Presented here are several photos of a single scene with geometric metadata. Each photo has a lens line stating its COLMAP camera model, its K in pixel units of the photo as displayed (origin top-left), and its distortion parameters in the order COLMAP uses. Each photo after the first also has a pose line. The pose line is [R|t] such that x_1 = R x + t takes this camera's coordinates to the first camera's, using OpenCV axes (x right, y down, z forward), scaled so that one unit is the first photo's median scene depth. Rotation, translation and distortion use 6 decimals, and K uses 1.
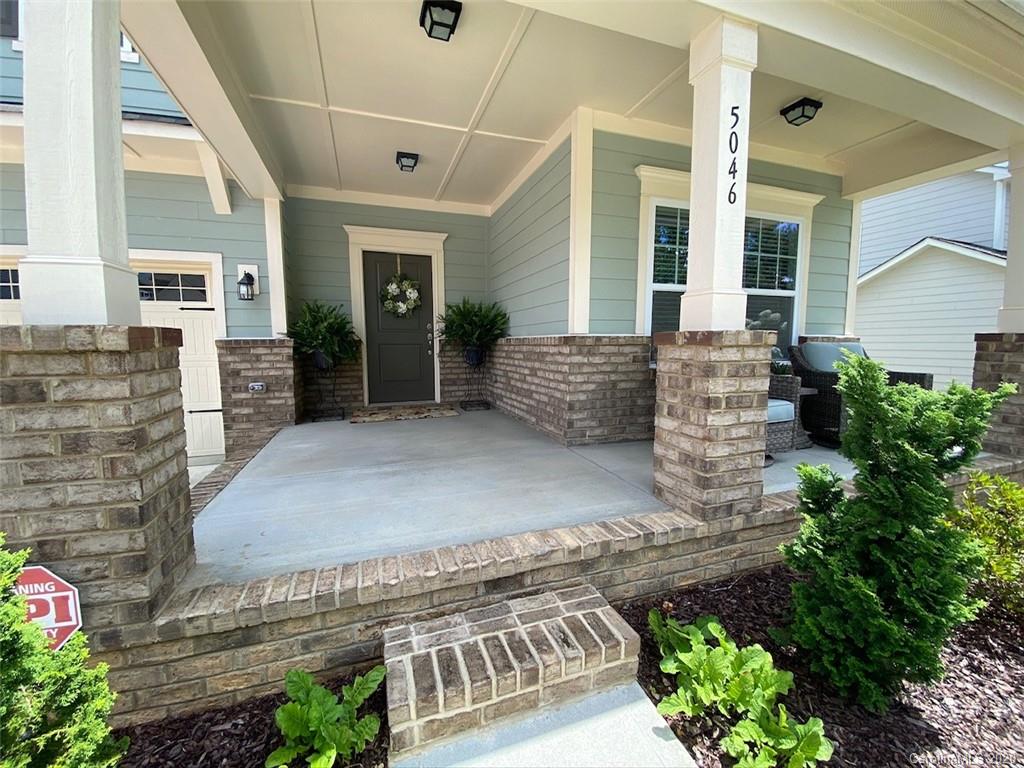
lens RADIAL K [[419.2, 0, 520.5], [0, 419.2, 385.4], [0, 0, 1]] dist [0.005797, -0.005968]
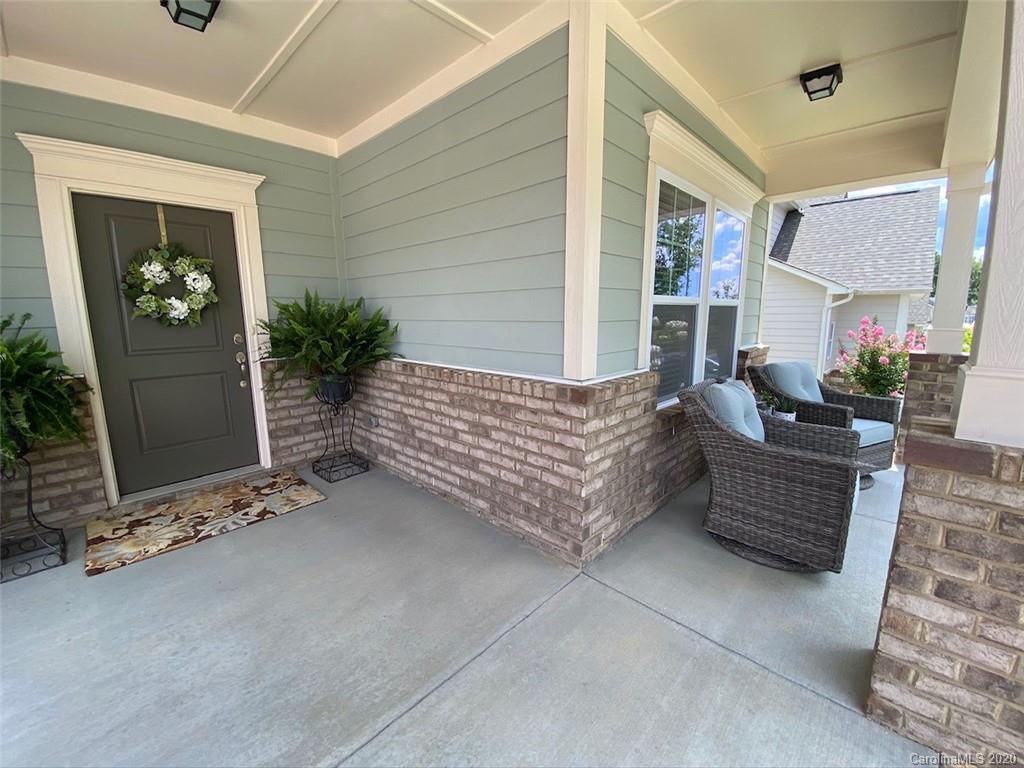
lens RADIAL K [[419.2, 0, 513.1], [0, 419.2, 380.1], [0, 0, 1]] dist [0.005797, -0.005968]
pose [[0.892536, -0.075491, 0.444613, -0.174584], [0.047168, 0.996109, 0.074442, -0.135002], [-0.448503, -0.045471, 0.892624, 0.392534]]
